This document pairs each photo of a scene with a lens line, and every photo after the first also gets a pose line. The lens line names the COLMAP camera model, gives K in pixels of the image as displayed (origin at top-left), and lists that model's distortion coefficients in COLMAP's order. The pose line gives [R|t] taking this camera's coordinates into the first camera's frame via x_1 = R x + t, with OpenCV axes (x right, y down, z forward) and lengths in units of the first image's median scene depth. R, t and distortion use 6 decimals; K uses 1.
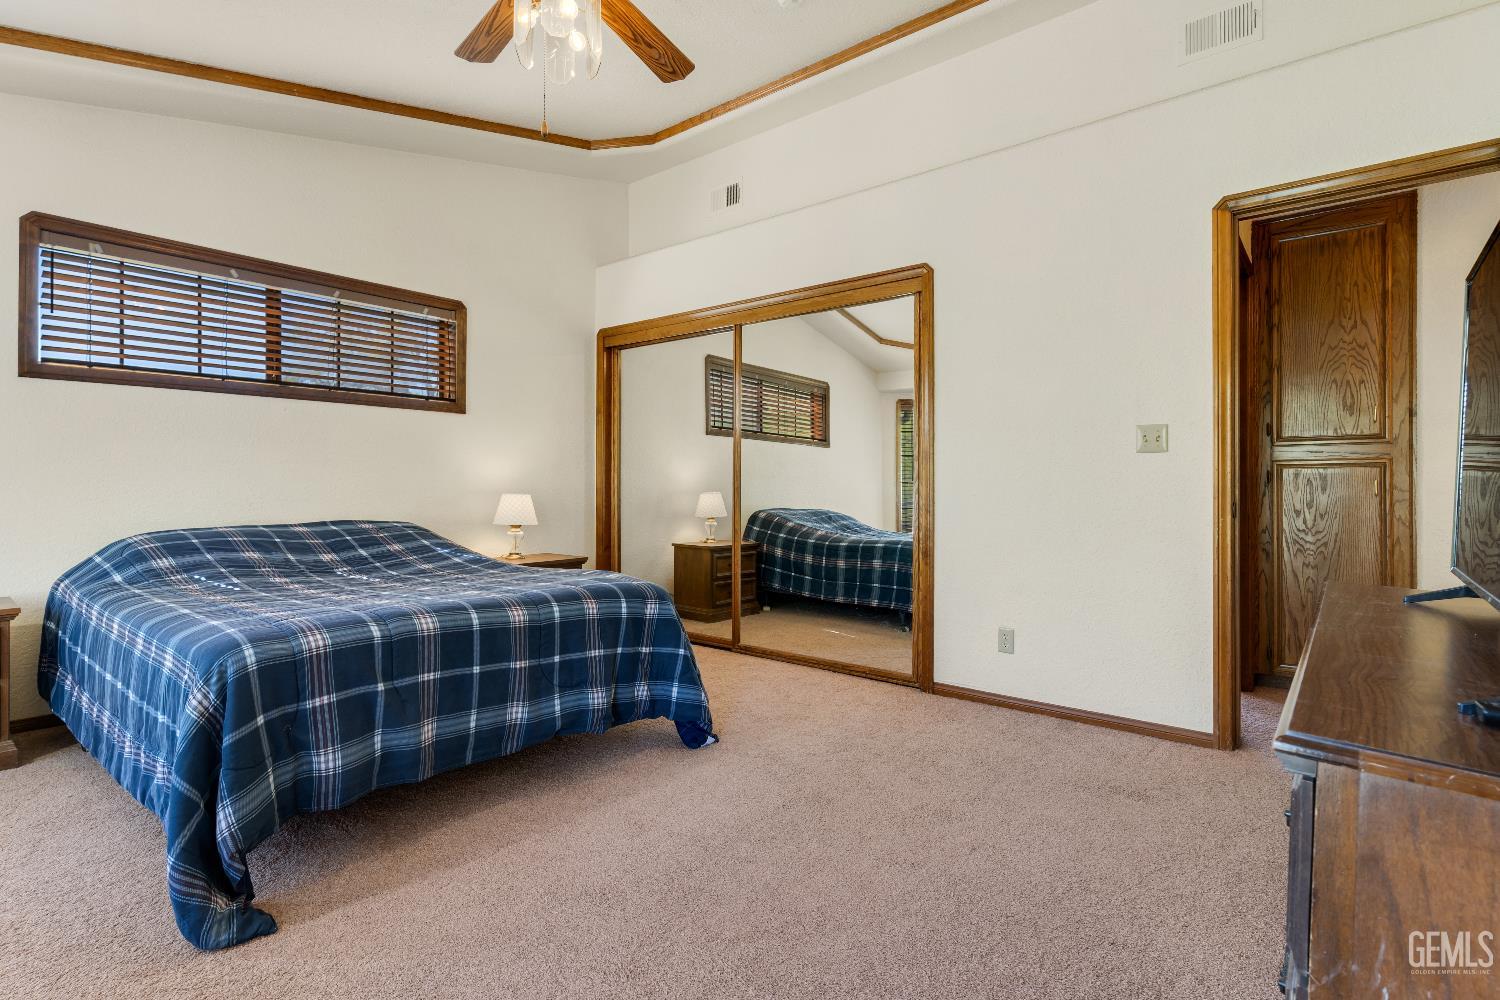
lens RADIAL K [[727.0, 0, 755.5], [0, 727.0, 490.8], [0, 0, 1]] dist [0.004652, -0.001776]
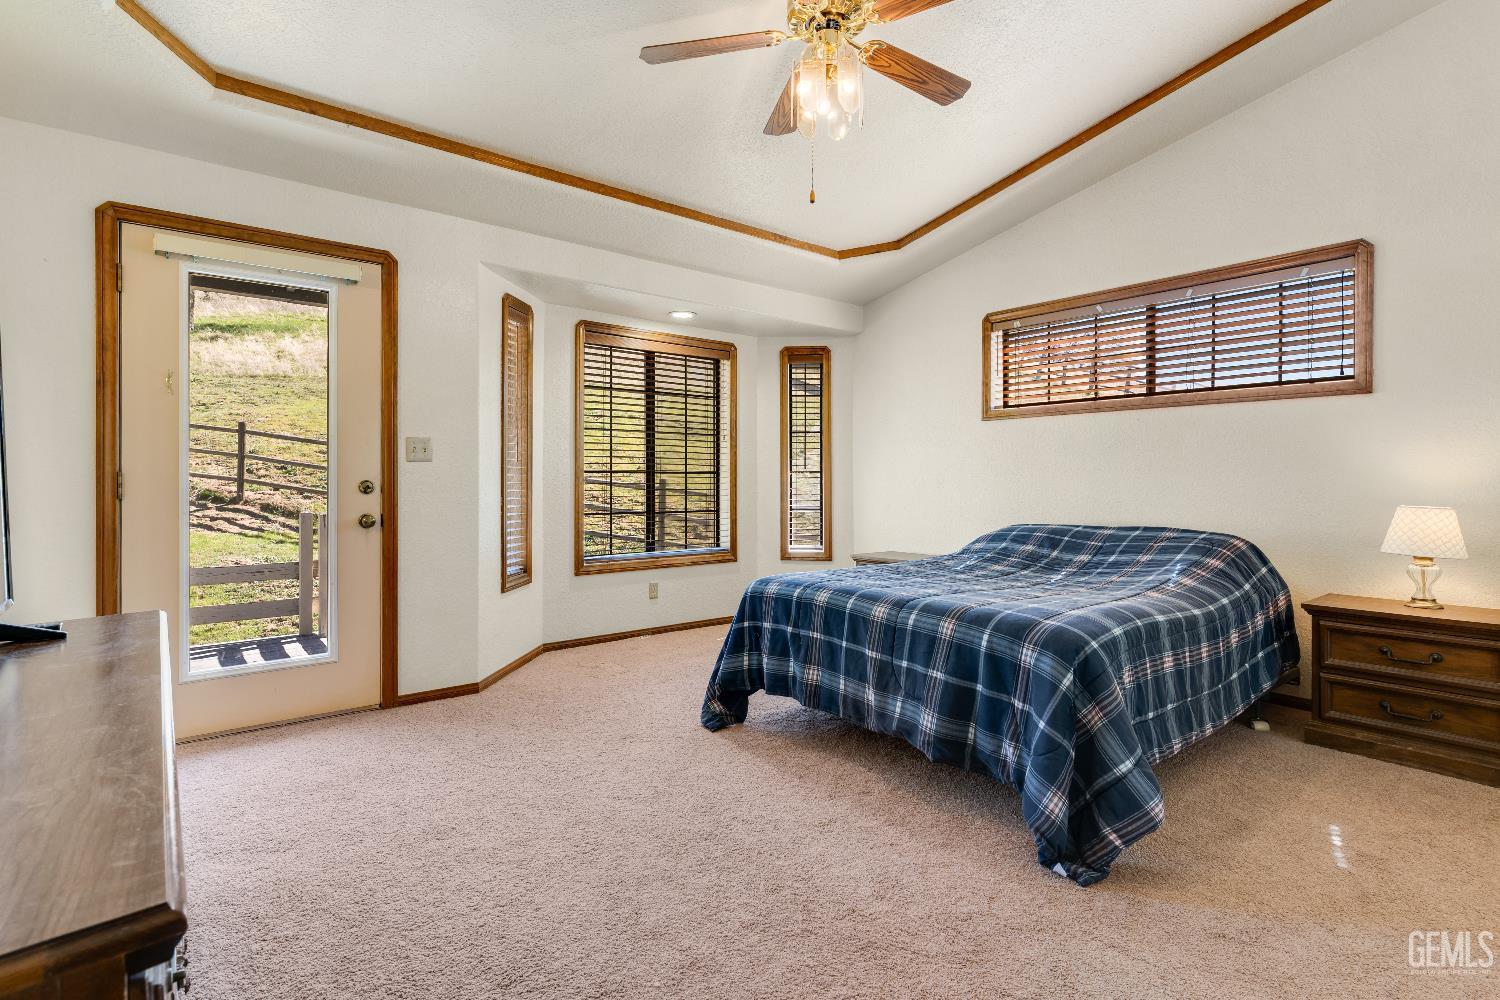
lens RADIAL K [[727.0, 0, 756.0], [0, 727.0, 493.2], [0, 0, 1]] dist [0.004652, -0.001776]
pose [[-0.198066, 0.005573, -0.980173, 0.517220], [-0.010065, 0.999920, 0.007719, -0.008241], [0.980137, 0.011394, -0.197994, 0.677735]]
